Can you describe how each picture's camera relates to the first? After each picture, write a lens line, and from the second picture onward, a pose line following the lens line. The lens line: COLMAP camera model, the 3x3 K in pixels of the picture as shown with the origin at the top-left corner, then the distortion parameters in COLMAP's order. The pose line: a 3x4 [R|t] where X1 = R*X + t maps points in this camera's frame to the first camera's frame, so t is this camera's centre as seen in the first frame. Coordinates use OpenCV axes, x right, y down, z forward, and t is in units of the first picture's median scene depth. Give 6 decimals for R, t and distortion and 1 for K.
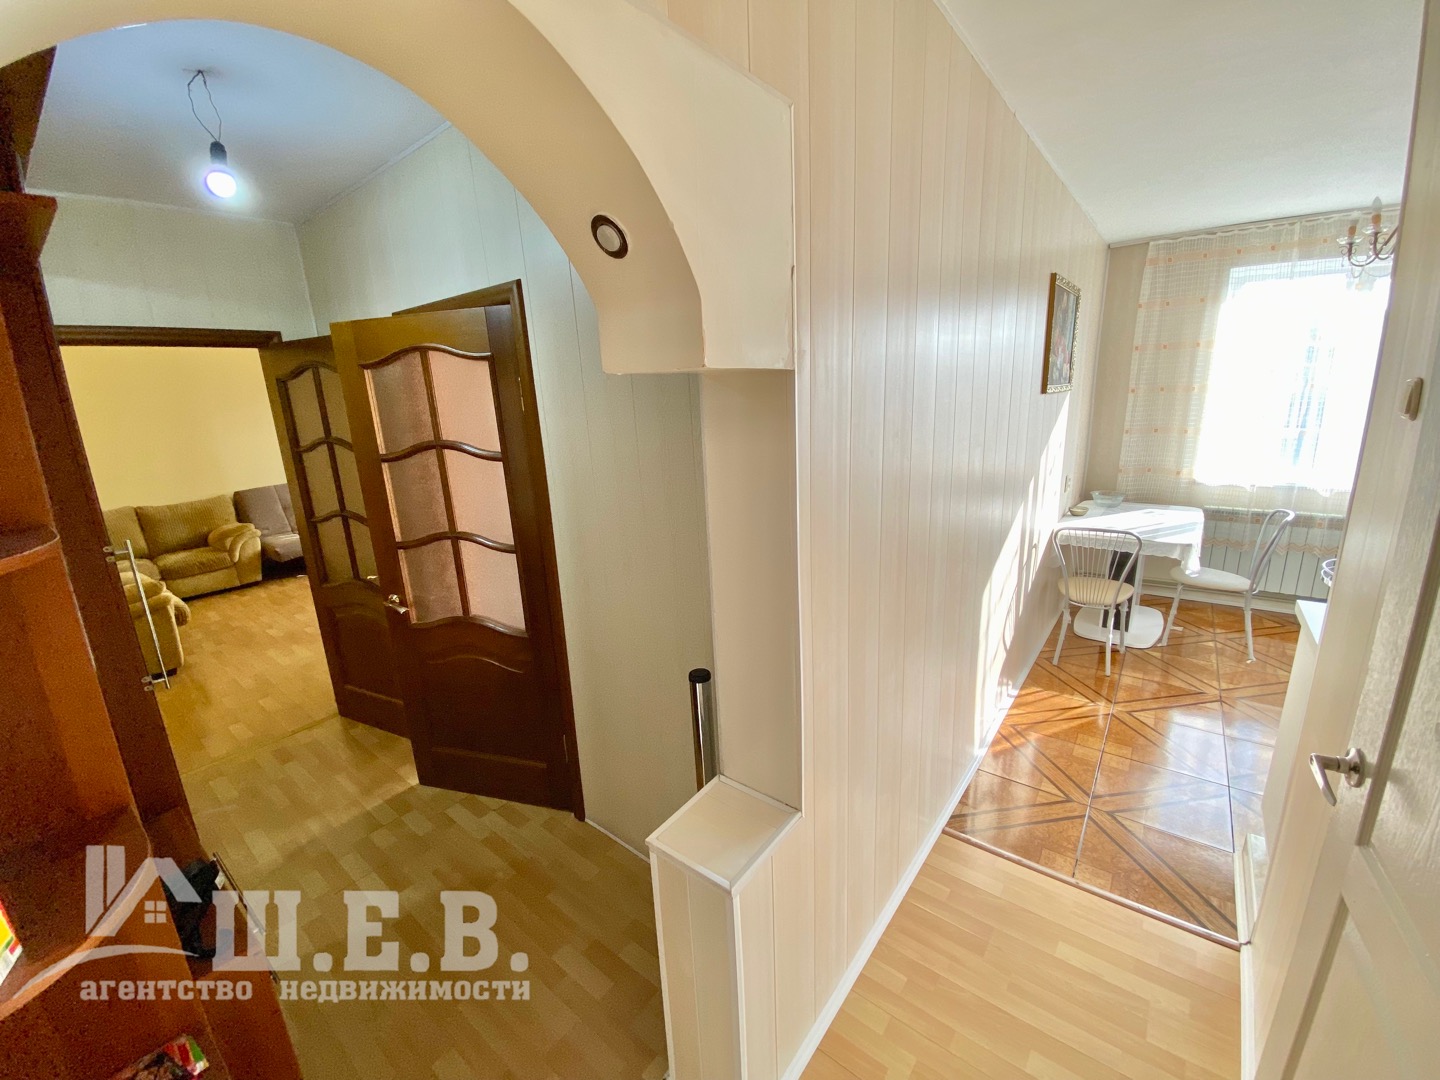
lens RADIAL K [[580.0, 0, 727.3], [0, 580.0, 535.0], [0, 0, 1]] dist [0.020560, -0.020311]
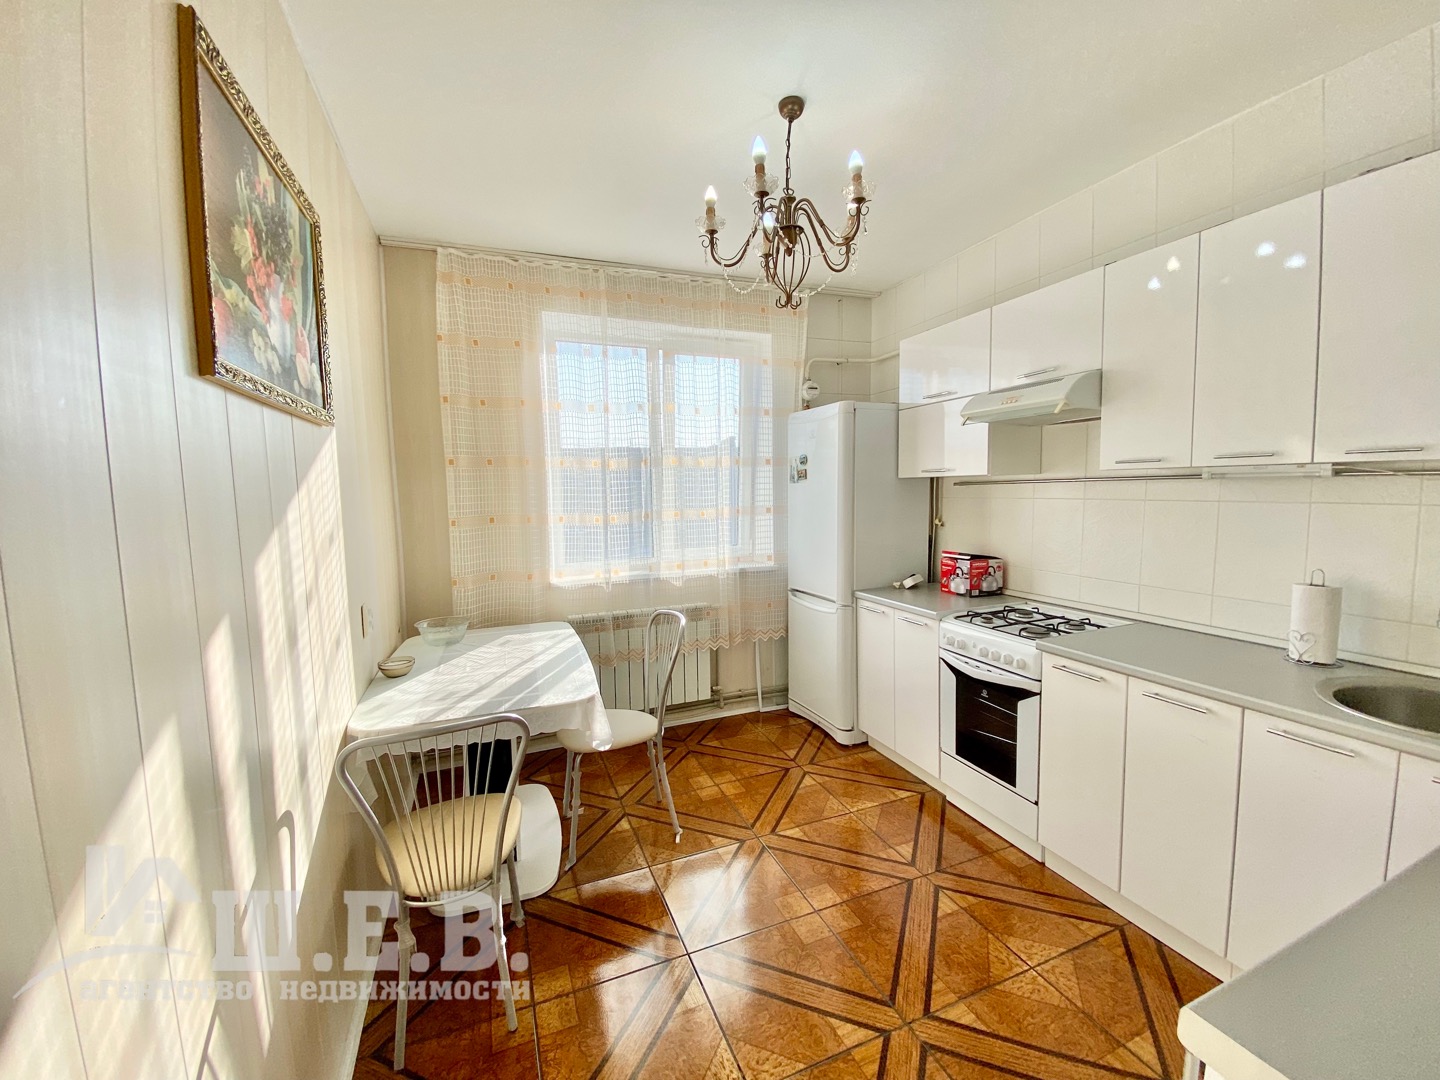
lens RADIAL K [[580.0, 0, 727.3], [0, 580.0, 535.0], [0, 0, 1]] dist [0.020560, -0.020311]
pose [[0.500321, -0.039420, 0.864942, 0.290610], [0.206705, 0.975516, -0.075108, -0.054801], [-0.840804, 0.216366, 0.496220, 0.445788]]
